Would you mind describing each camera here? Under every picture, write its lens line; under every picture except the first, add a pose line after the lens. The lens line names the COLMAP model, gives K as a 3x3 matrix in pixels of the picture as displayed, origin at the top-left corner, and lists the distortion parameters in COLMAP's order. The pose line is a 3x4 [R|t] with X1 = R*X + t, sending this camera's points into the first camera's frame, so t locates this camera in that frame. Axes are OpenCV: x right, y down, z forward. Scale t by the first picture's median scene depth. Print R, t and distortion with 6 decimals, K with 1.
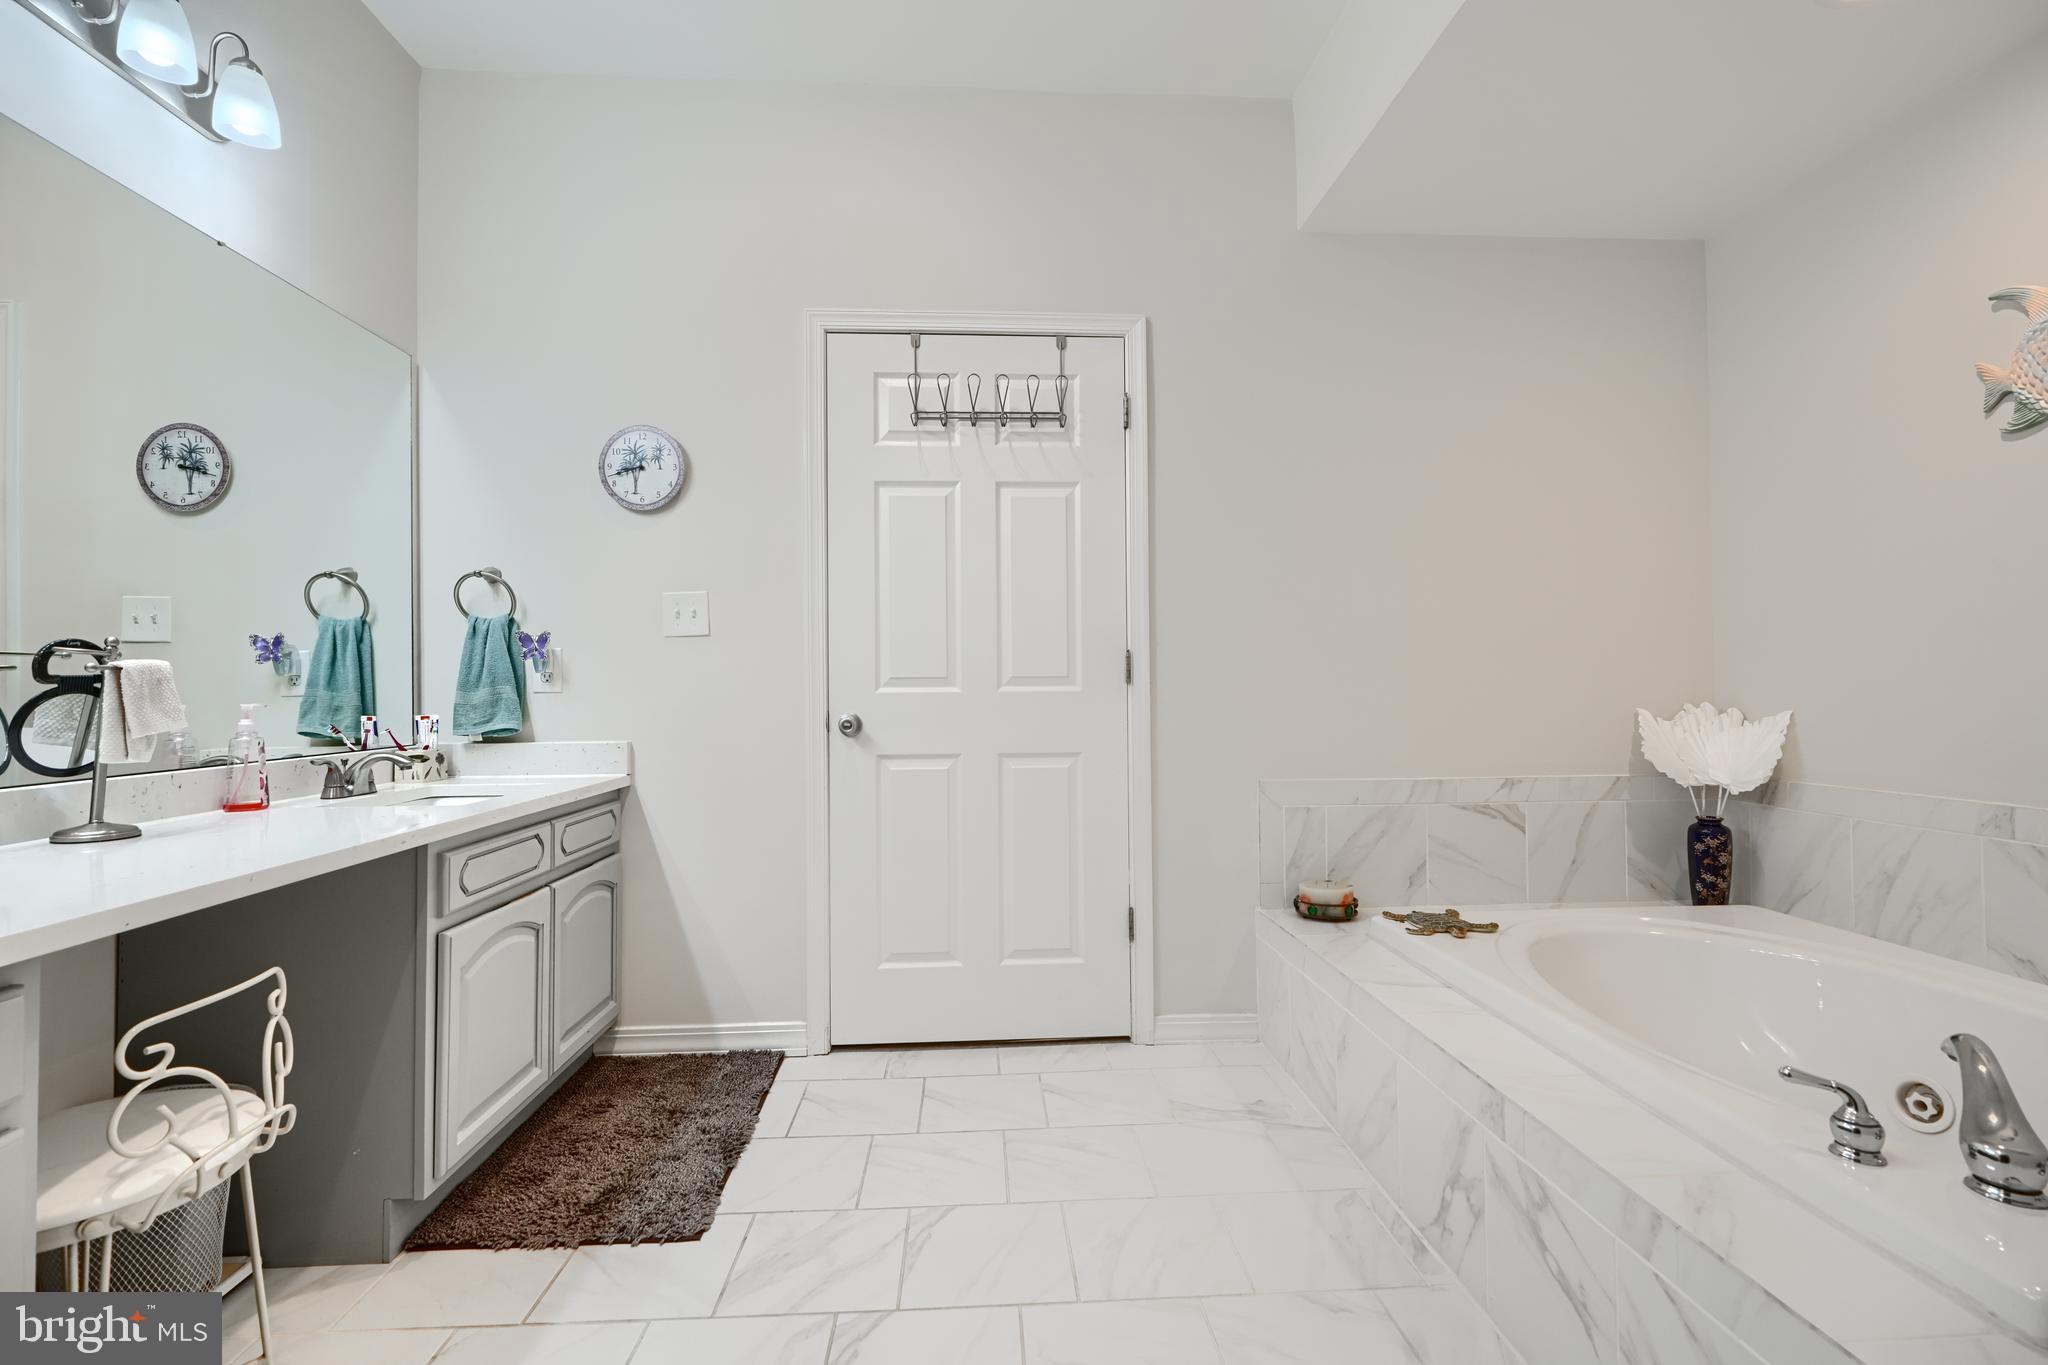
lens RADIAL K [[914.4, 0, 1024.9], [0, 914.4, 675.6], [0, 0, 1]] dist [0.002469, 0.000265]
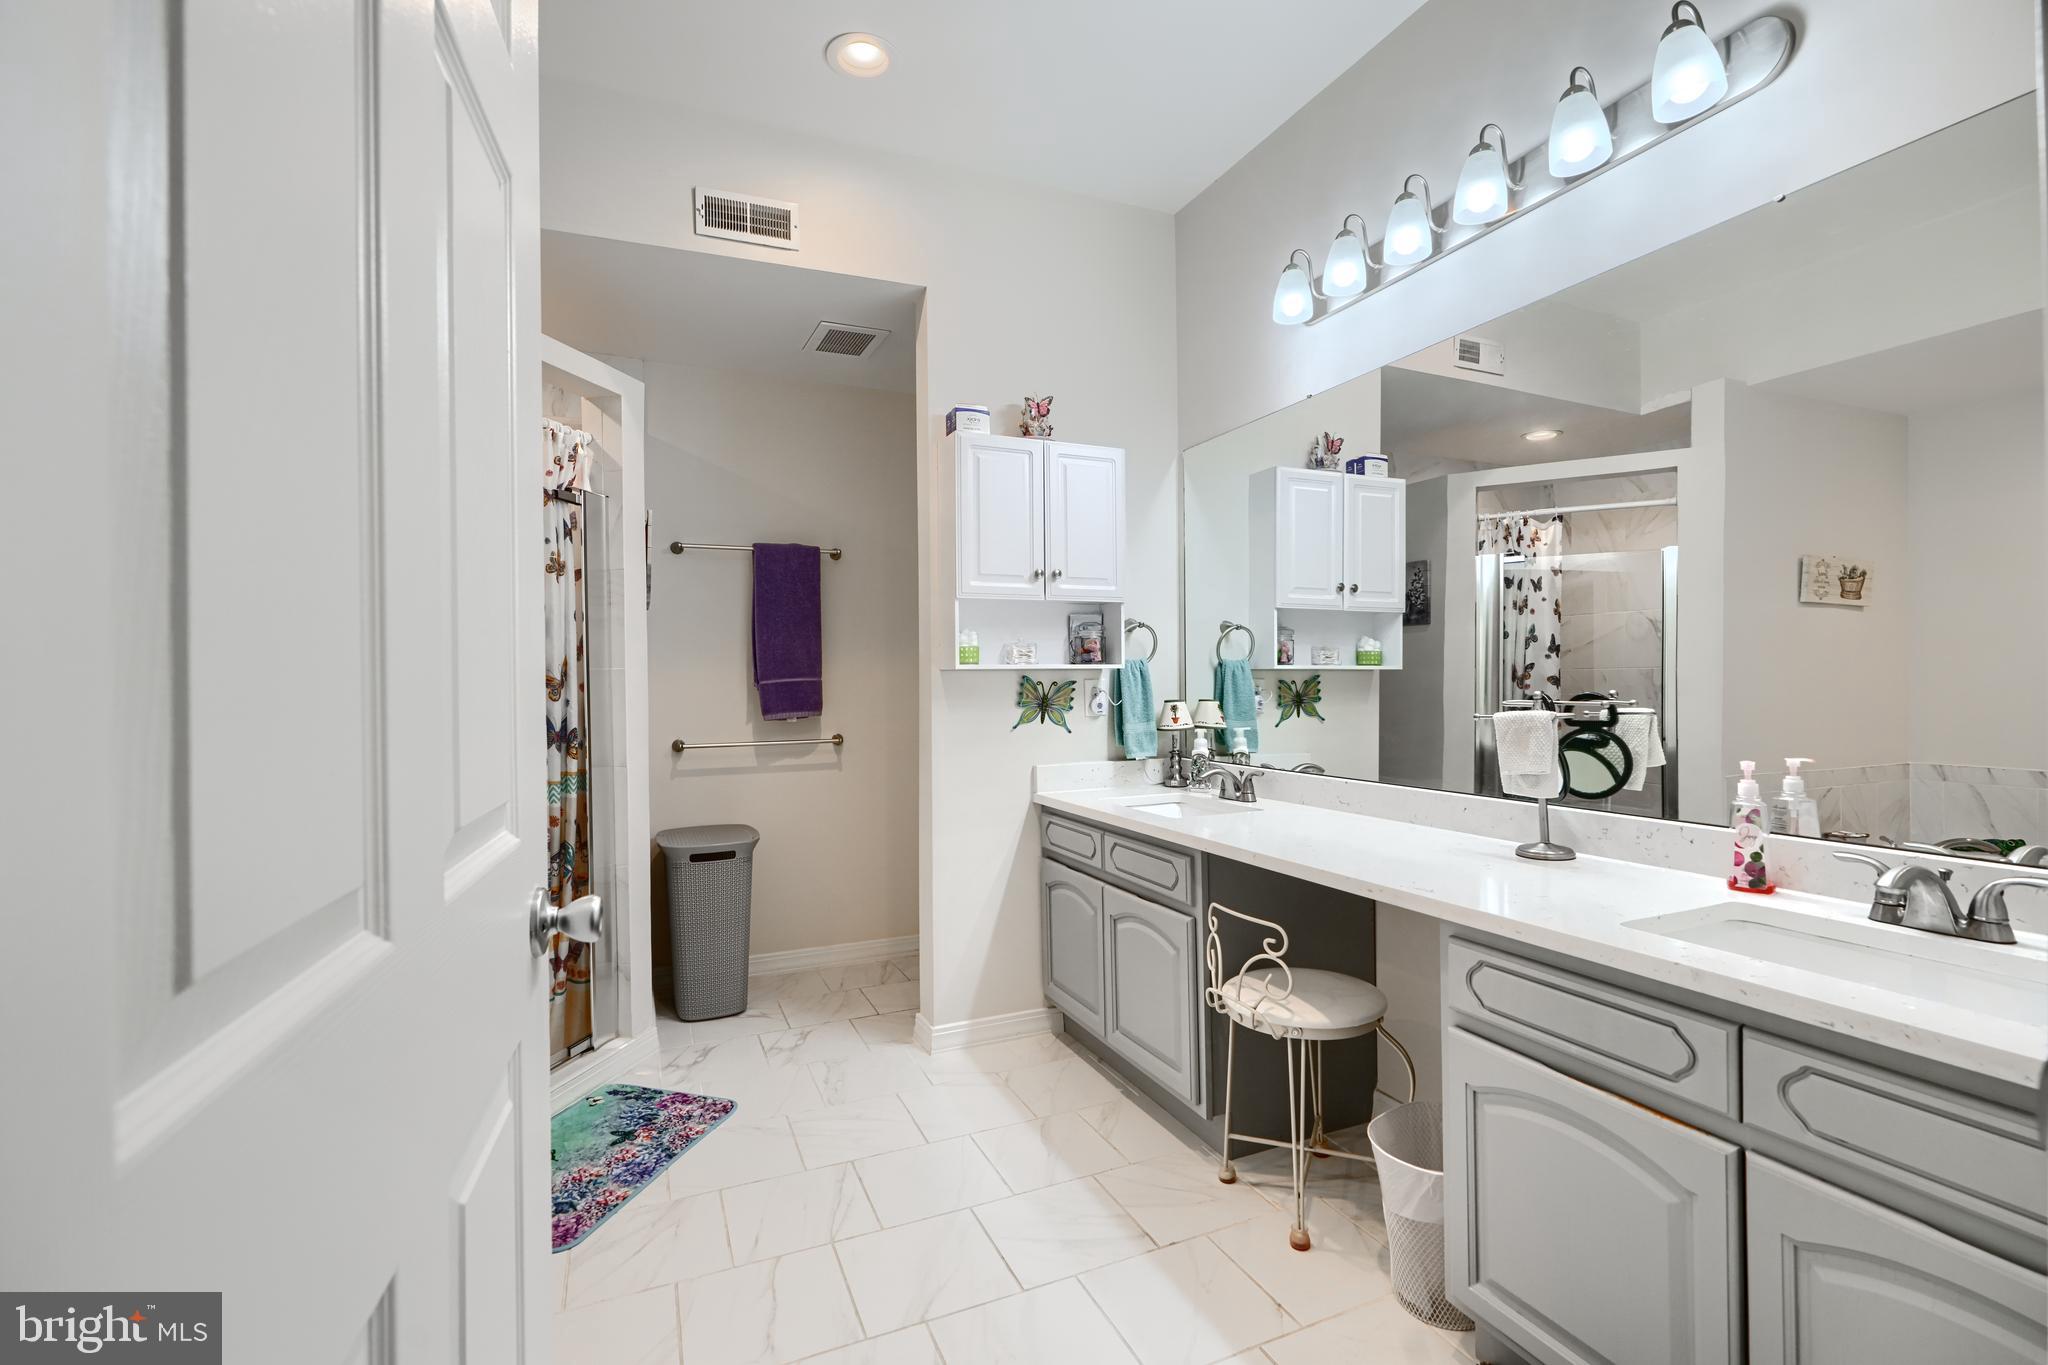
lens RADIAL K [[914.4, 0, 1024.9], [0, 914.4, 675.6], [0, 0, 1]] dist [0.002469, 0.000265]
pose [[-0.935857, 0.016804, -0.351978, 0.056944], [0.022926, 0.999650, -0.013231, -0.060711], [0.351633, -0.020451, -0.935915, 1.915376]]
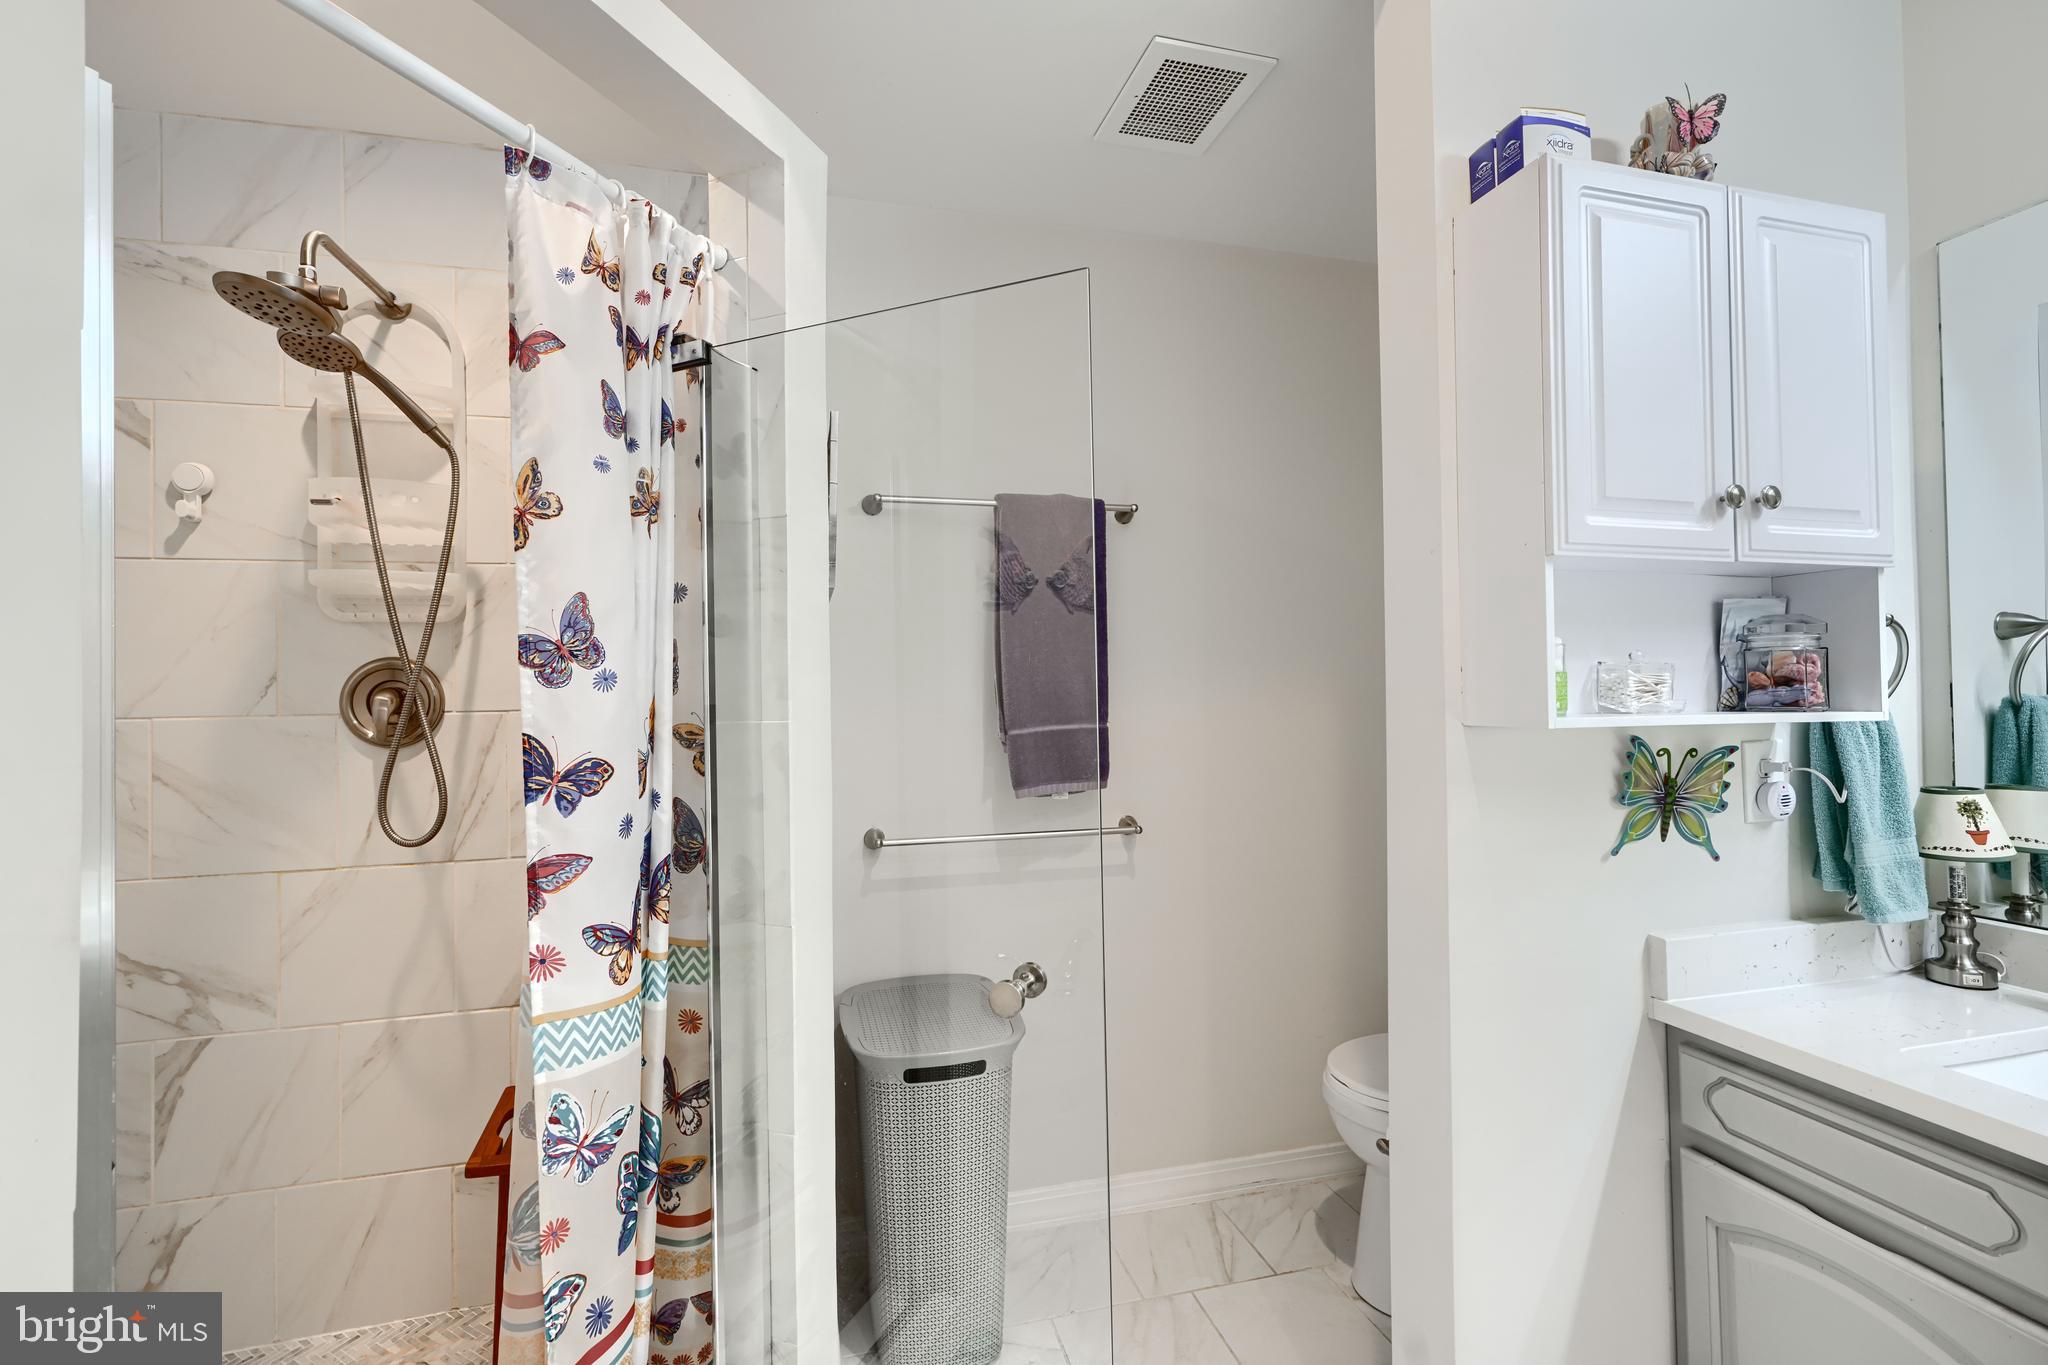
lens RADIAL K [[914.4, 0, 1024.9], [0, 914.4, 675.6], [0, 0, 1]] dist [0.002469, 0.000265]
pose [[-0.979564, 0.014640, -0.200599, 0.116004], [0.021569, 0.999242, -0.032398, -0.129371], [0.199973, -0.036062, -0.979138, 0.816792]]
